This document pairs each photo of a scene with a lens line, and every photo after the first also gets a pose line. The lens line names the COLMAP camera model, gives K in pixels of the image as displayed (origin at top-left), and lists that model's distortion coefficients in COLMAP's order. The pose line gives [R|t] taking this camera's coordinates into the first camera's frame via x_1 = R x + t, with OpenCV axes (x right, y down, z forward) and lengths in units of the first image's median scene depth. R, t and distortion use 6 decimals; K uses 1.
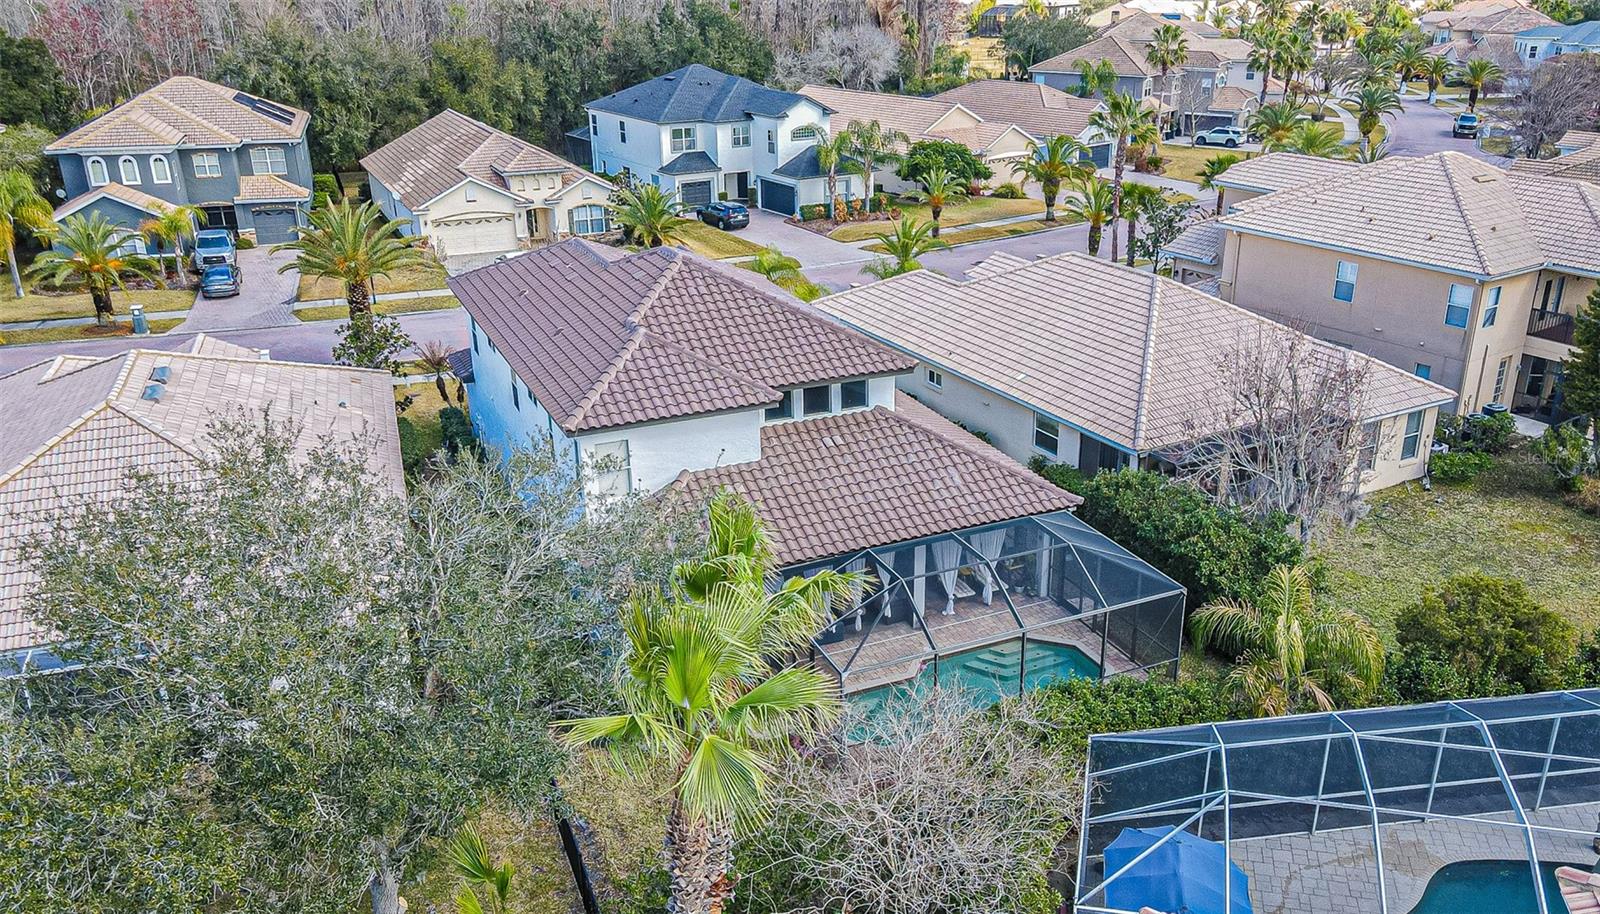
lens RADIAL K [[1270.9, 0, 800.0], [0, 1270.9, 457.0], [0, 0, 1]] dist [0.011469, 0.015616]
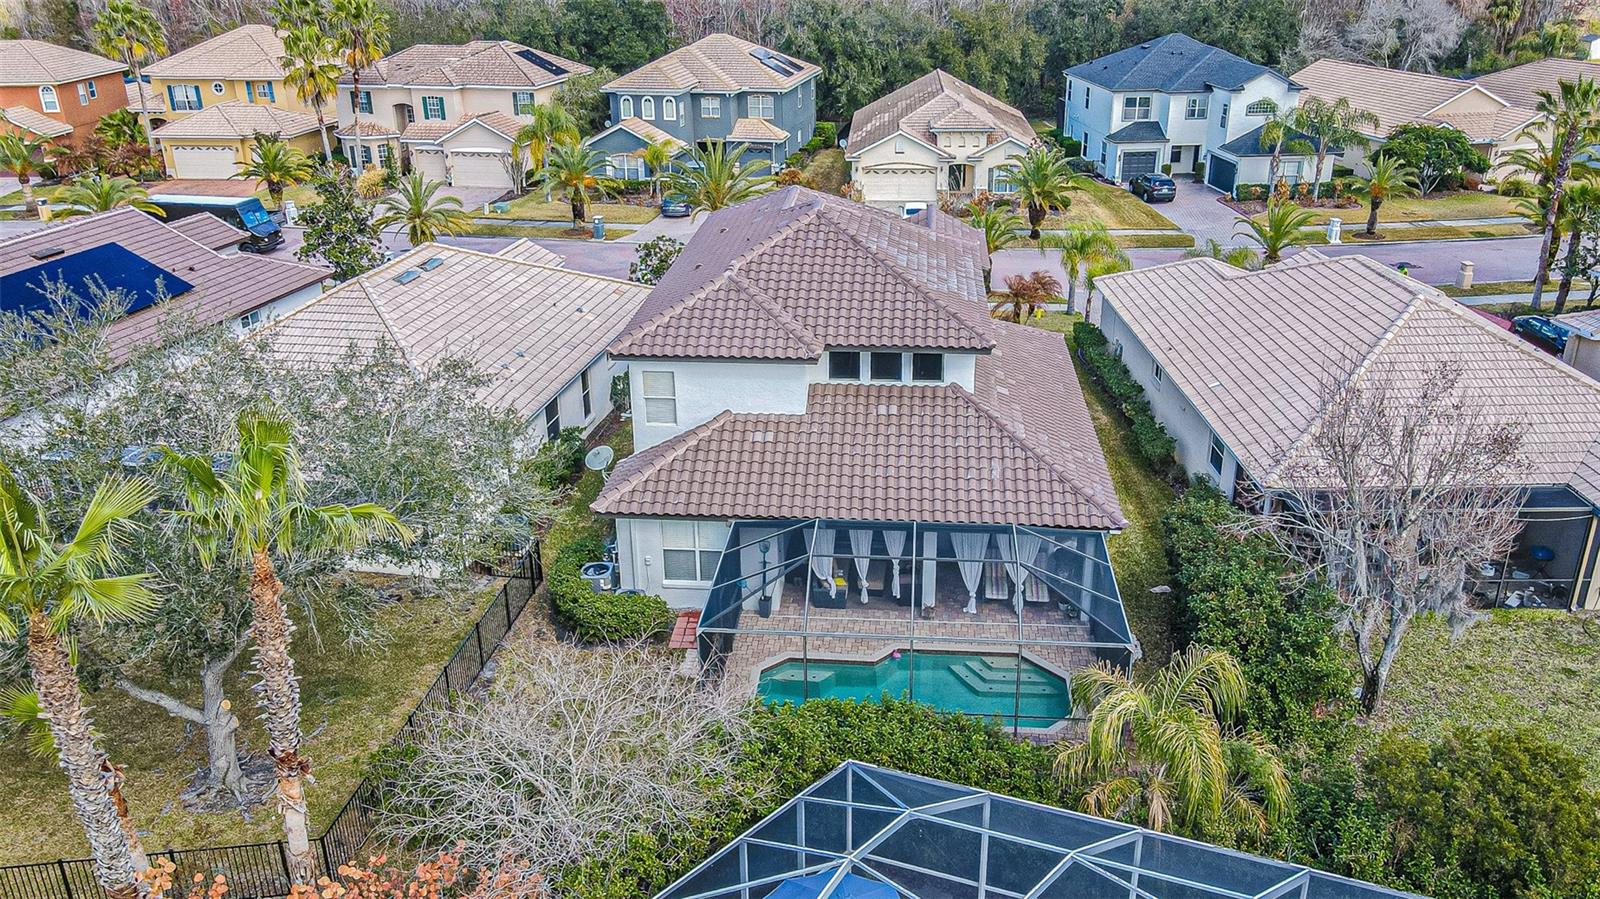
lens RADIAL K [[1180.5, 0, 812.9], [0, 1180.5, 428.0], [0, 0, 1]] dist [-0.009374, 0.040451]
pose [[0.864062, 0.182719, -0.469053, 0.176077], [-0.172330, 0.982865, 0.065418, -0.020981], [0.472969, 0.024307, 0.880744, 0.074281]]
